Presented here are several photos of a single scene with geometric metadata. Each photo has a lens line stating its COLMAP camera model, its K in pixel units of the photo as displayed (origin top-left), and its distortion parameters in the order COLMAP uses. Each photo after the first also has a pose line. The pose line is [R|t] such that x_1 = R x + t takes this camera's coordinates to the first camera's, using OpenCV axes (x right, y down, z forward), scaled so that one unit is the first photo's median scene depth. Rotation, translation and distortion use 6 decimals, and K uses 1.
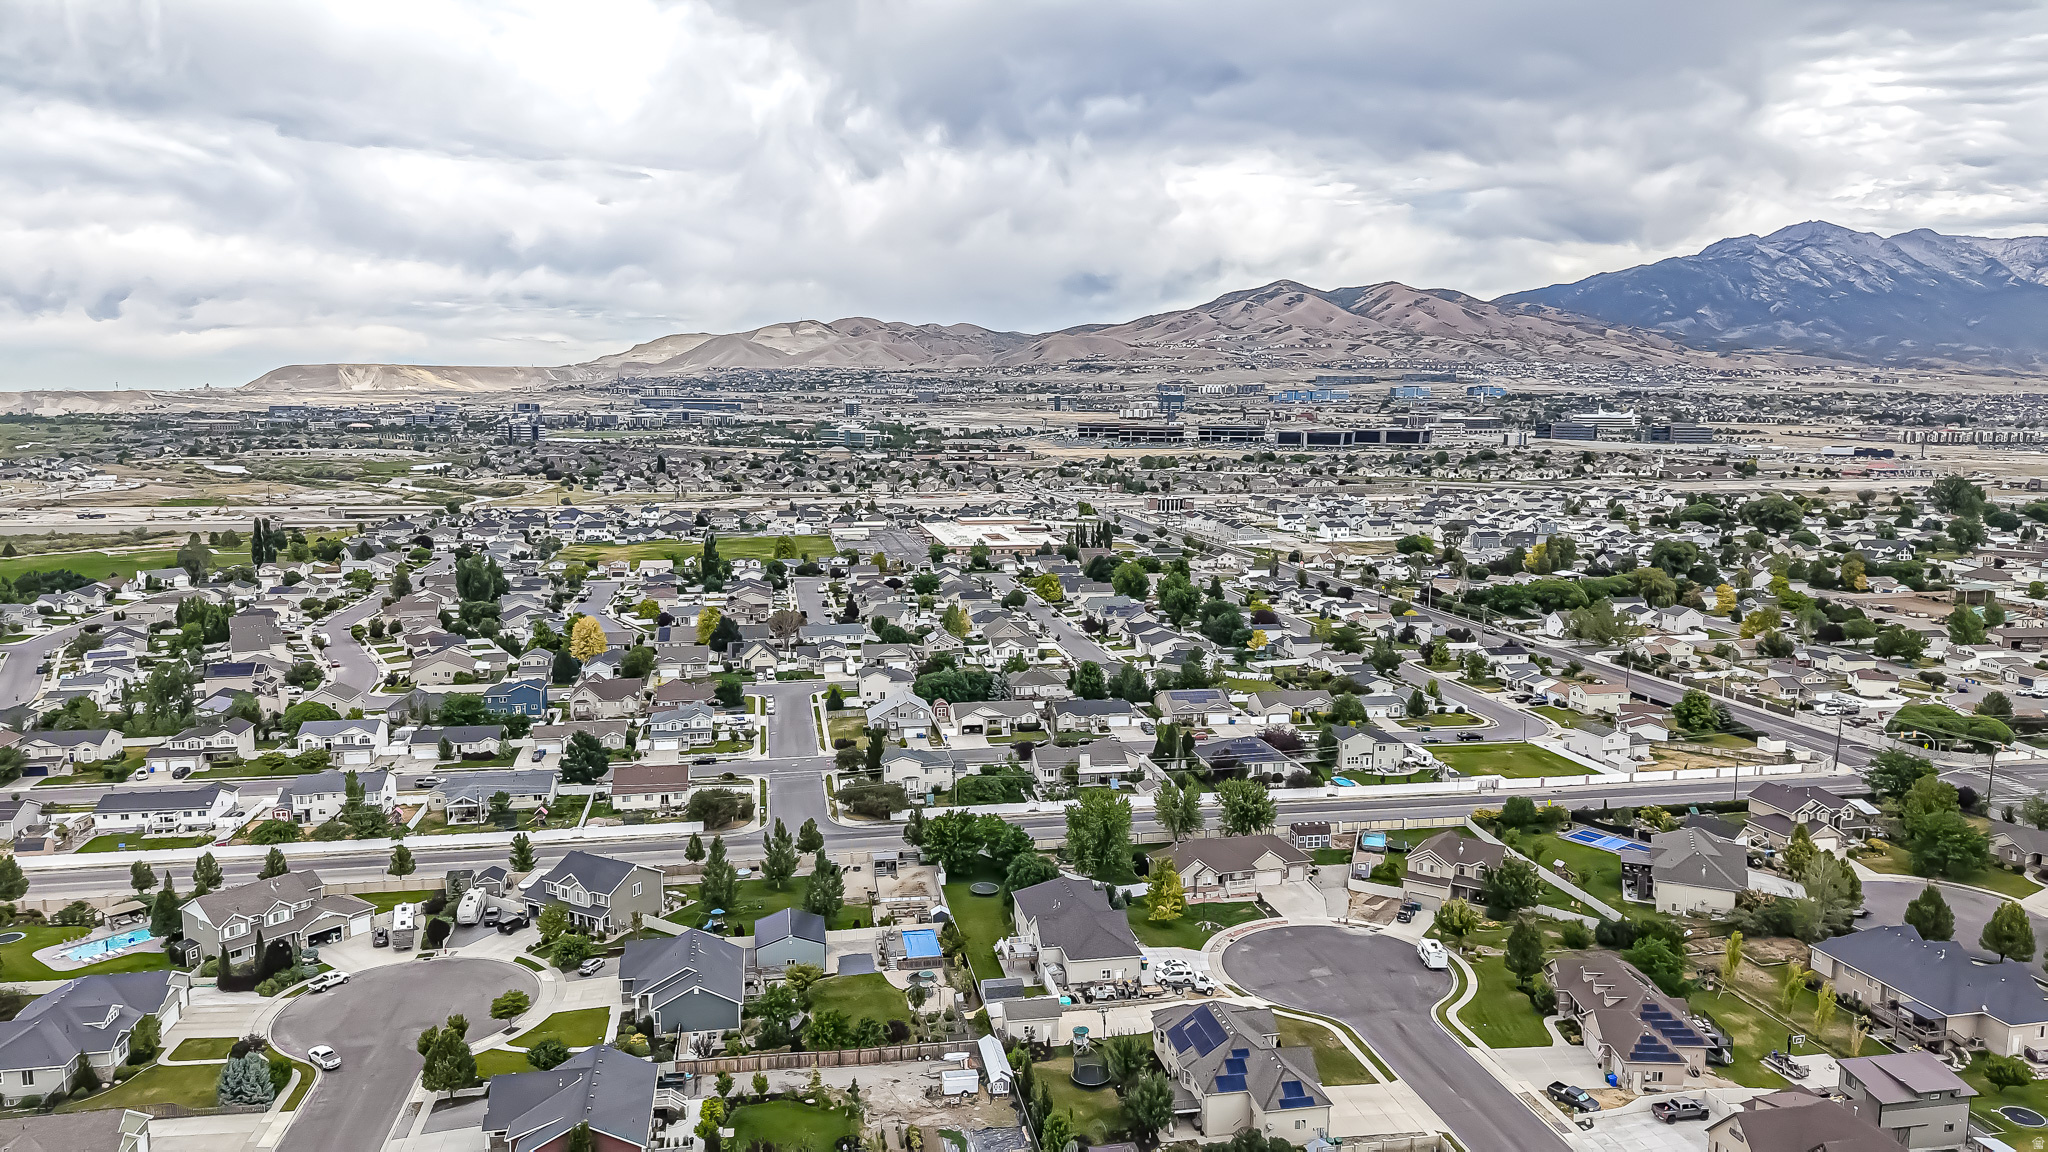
lens RADIAL K [[1368.8, 0, 1024.0], [0, 1368.8, 576.0], [0, 0, 1]] dist [0.073458, -0.090759]
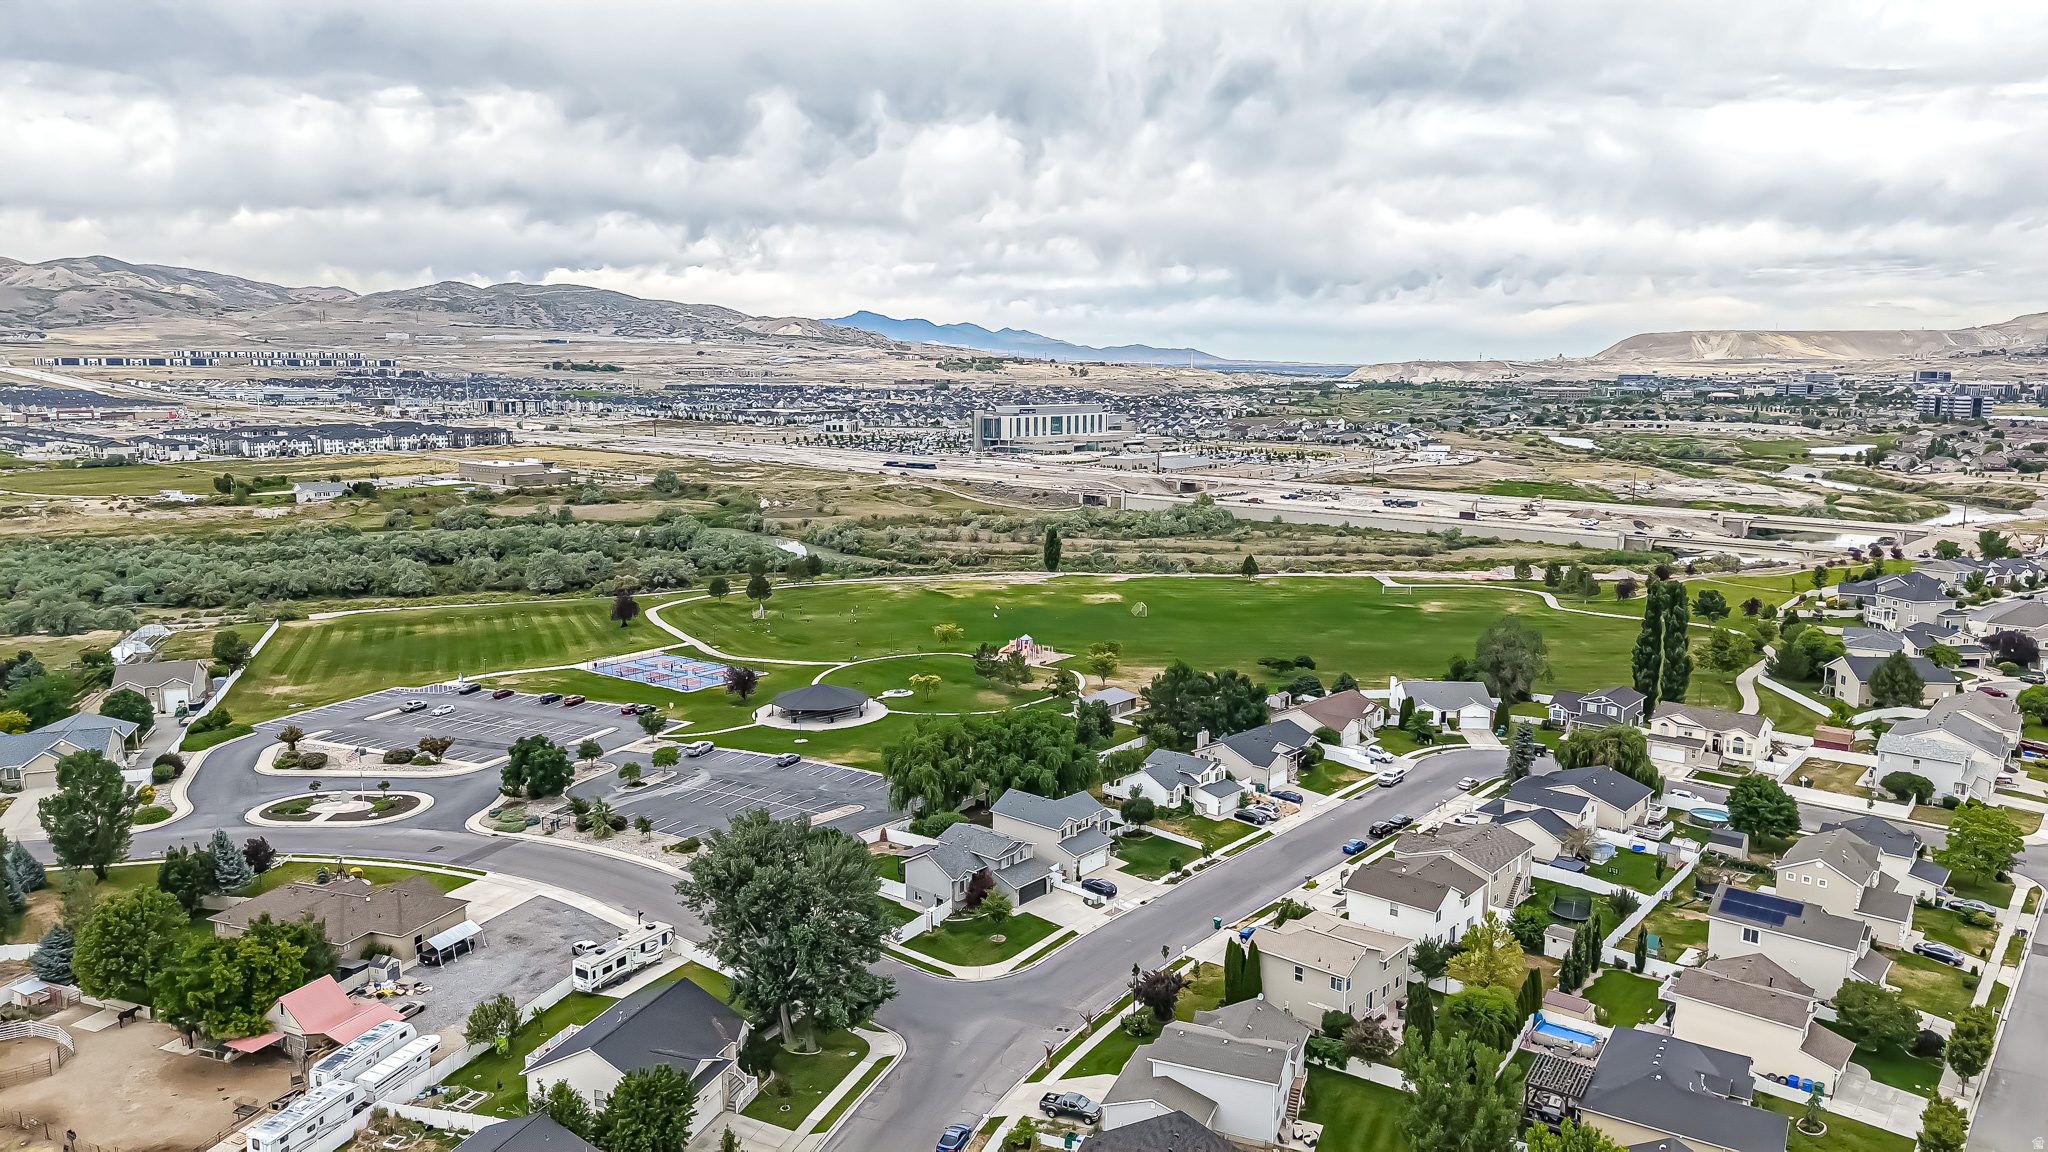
lens RADIAL K [[1368.9, 0, 1024.0], [0, 1368.9, 576.0], [0, 0, 1]] dist [0.048666, -0.050474]
pose [[0.626630, 0.117556, -0.770400, -0.153217], [-0.102835, 0.992386, 0.067785, -0.022514], [0.772502, 0.036748, 0.633948, 0.255980]]
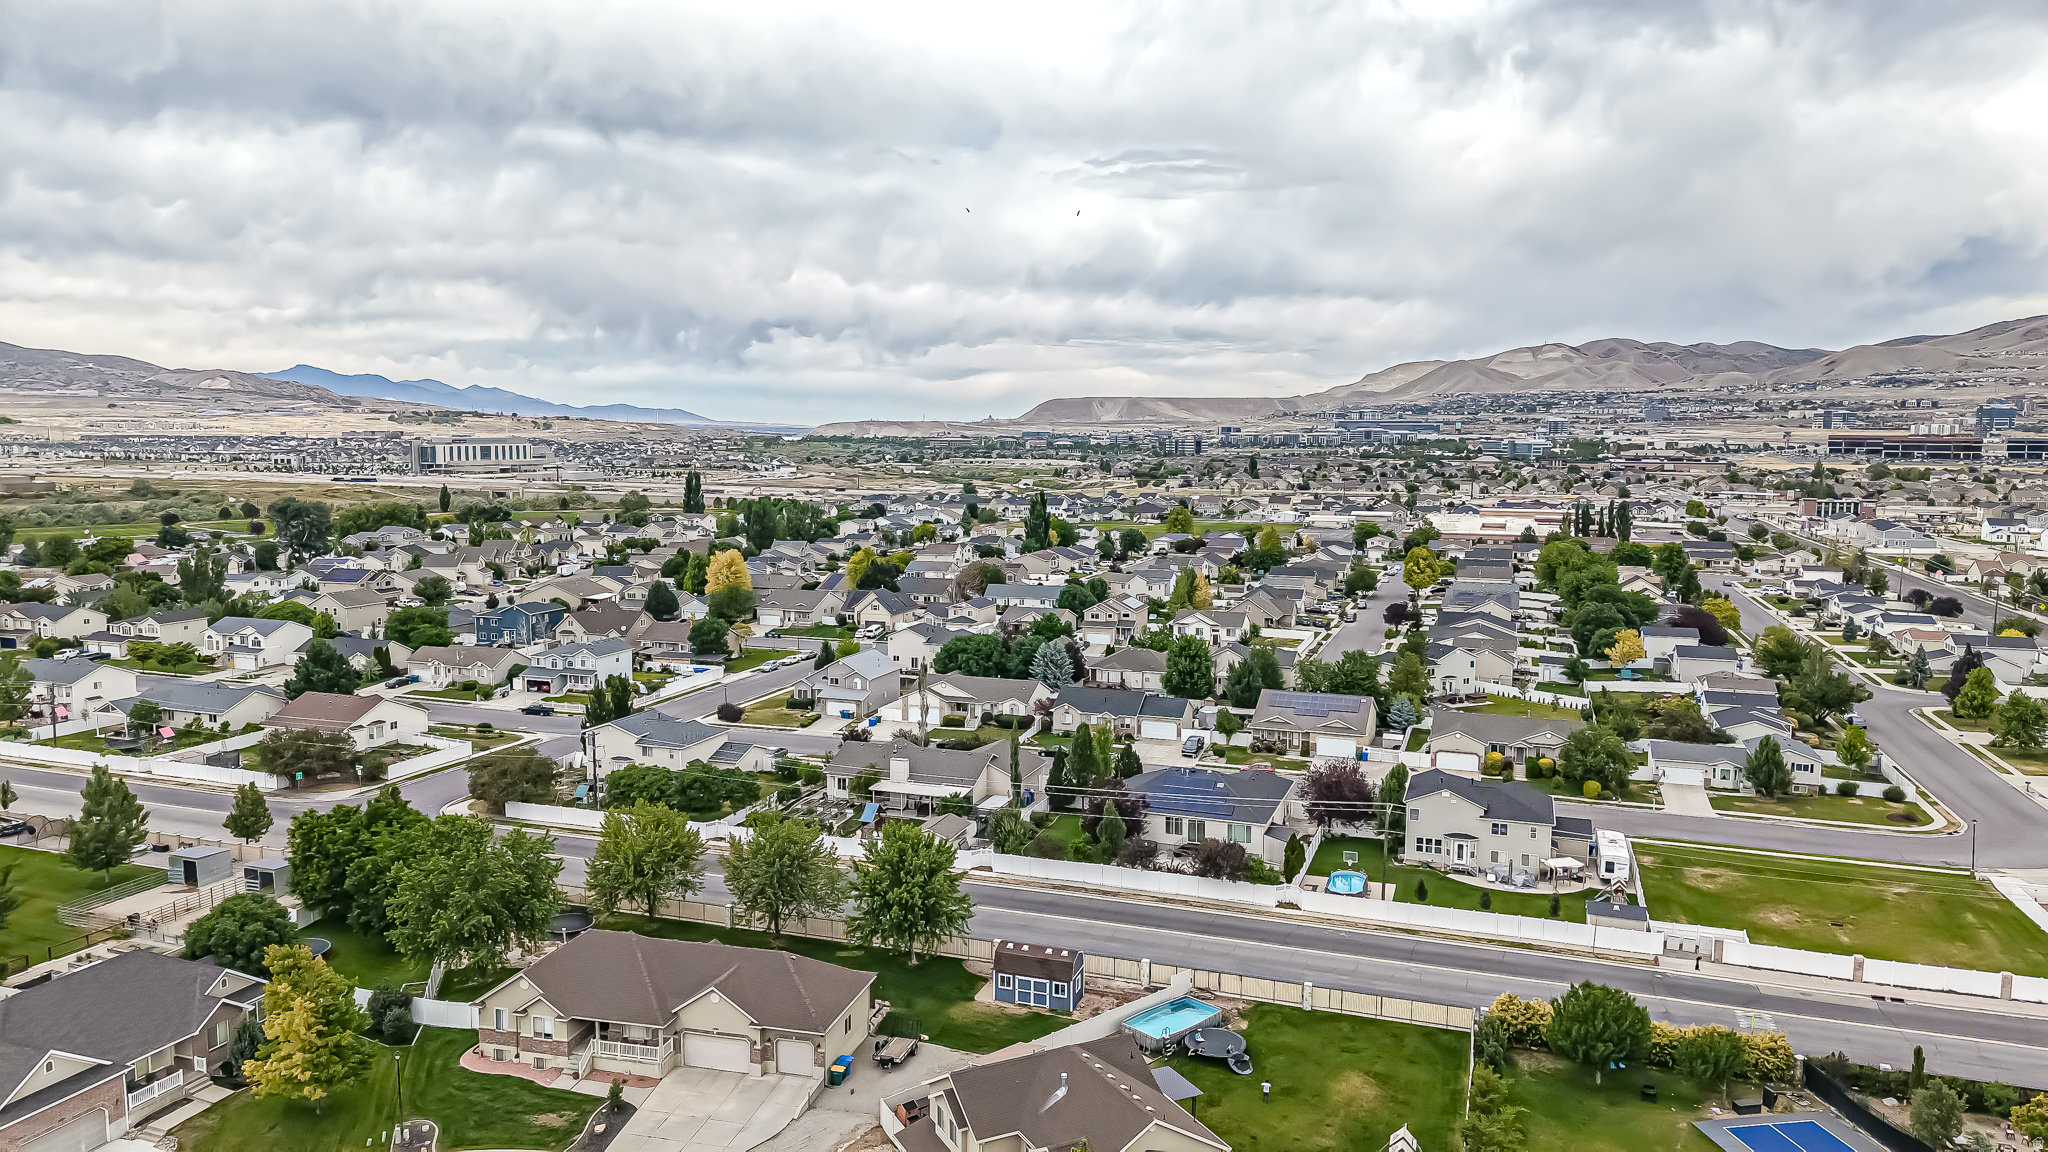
lens RADIAL K [[1368.8, 0, 1024.0], [0, 1368.8, 576.0], [0, 0, 1]] dist [0.073458, -0.090759]
pose [[0.861316, 0.054272, -0.505163, 0.075960], [-0.067663, 0.997675, -0.008182, 0.011801], [0.503545, 0.041228, 0.862985, 0.111116]]
